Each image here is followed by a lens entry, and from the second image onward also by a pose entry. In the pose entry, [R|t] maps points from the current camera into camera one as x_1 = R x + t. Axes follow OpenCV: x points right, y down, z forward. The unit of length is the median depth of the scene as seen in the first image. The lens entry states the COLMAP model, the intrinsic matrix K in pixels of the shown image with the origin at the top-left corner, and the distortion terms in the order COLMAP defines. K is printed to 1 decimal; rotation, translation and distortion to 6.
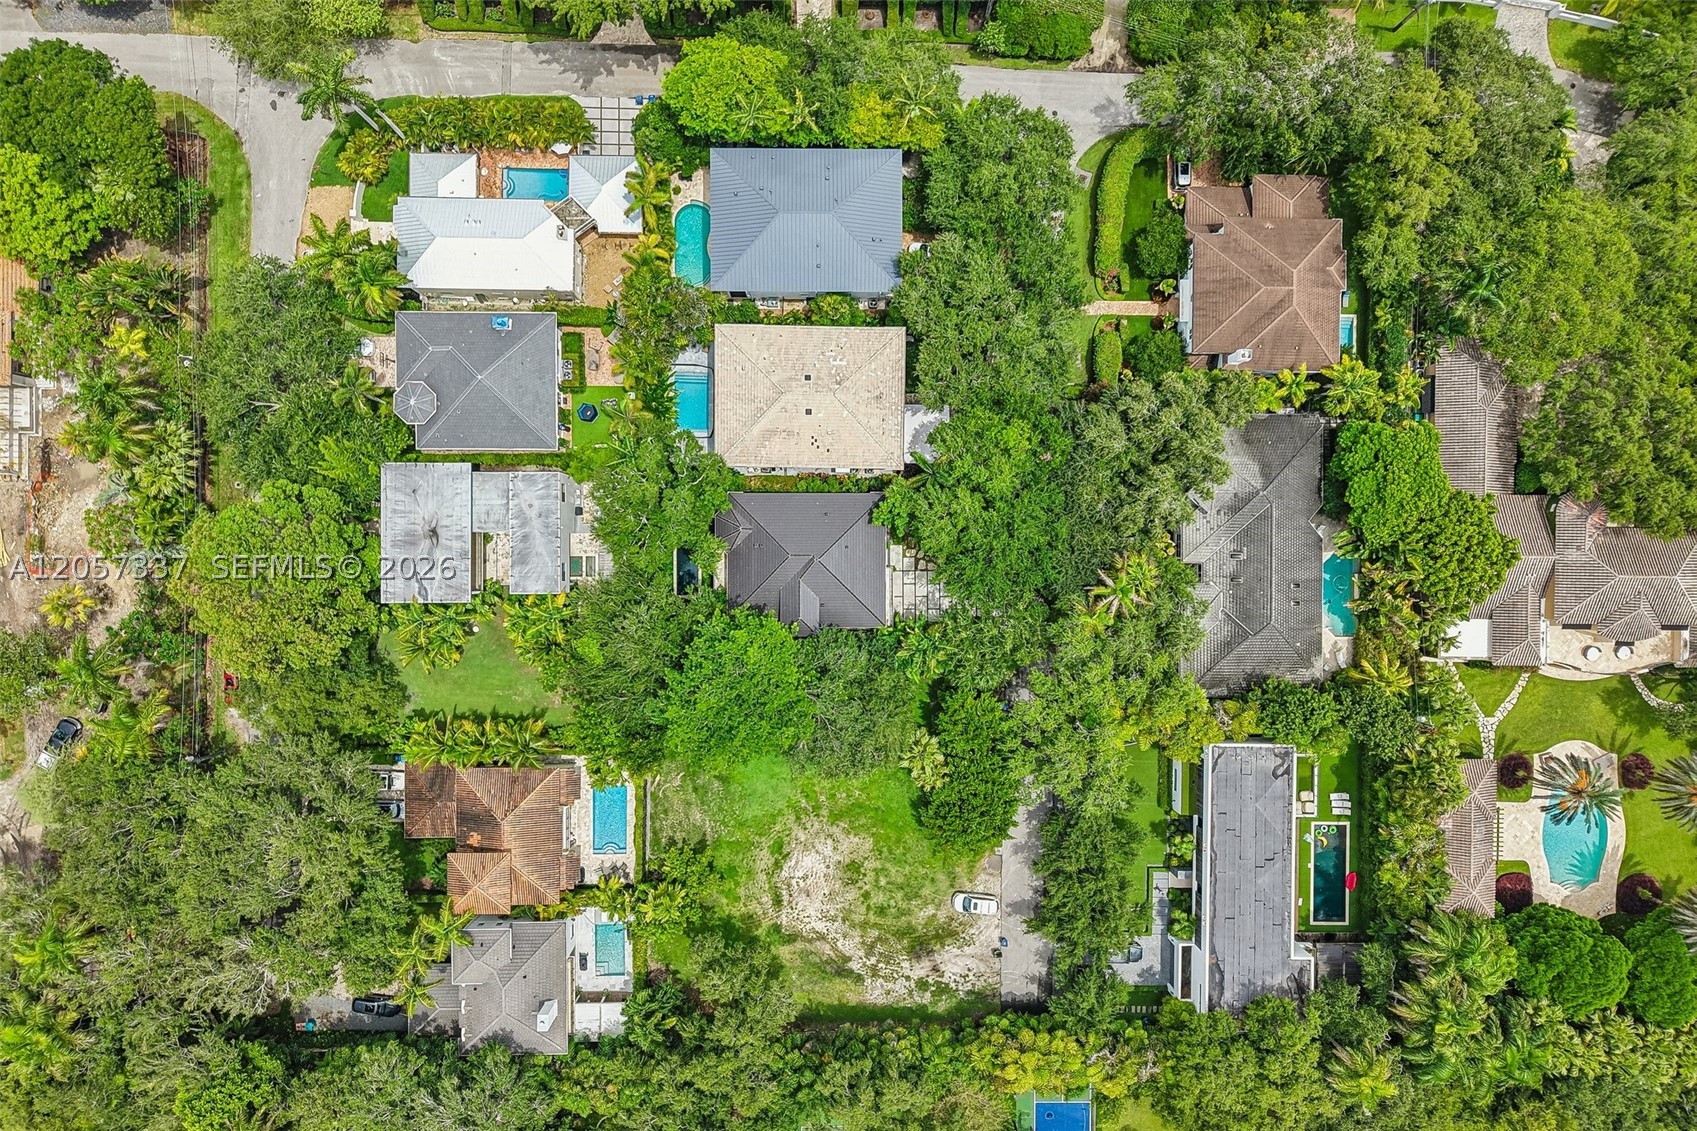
lens RADIAL K [[1132.9, 0, 848.5], [0, 1132.9, 565.5], [0, 0, 1]] dist [0.066940, -0.069946]
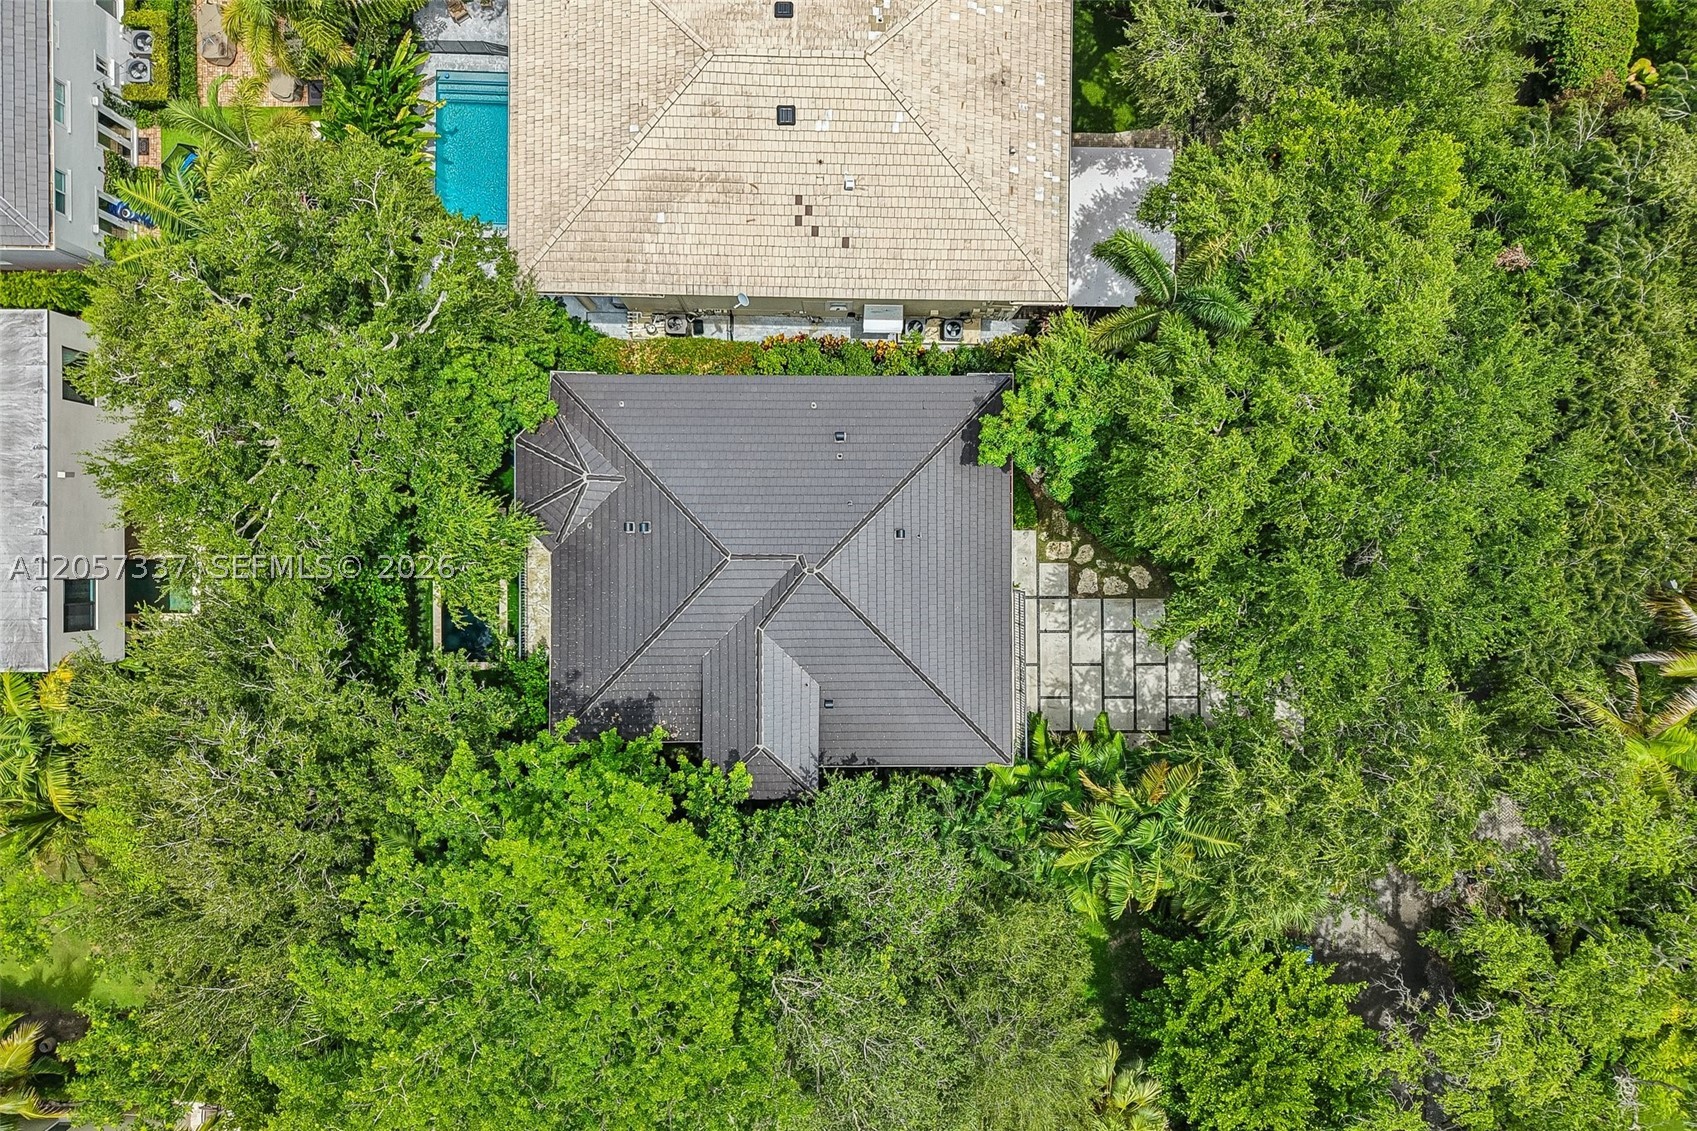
lens RADIAL K [[1132.9, 0, 848.5], [0, 1132.9, 565.5], [0, 0, 1]] dist [0.066940, -0.069946]
pose [[0.999996, 0.000759, -0.002822, -0.015918], [-0.000761, 1.000000, -0.000536, -0.006178], [0.002822, 0.000538, 0.999996, 0.660677]]
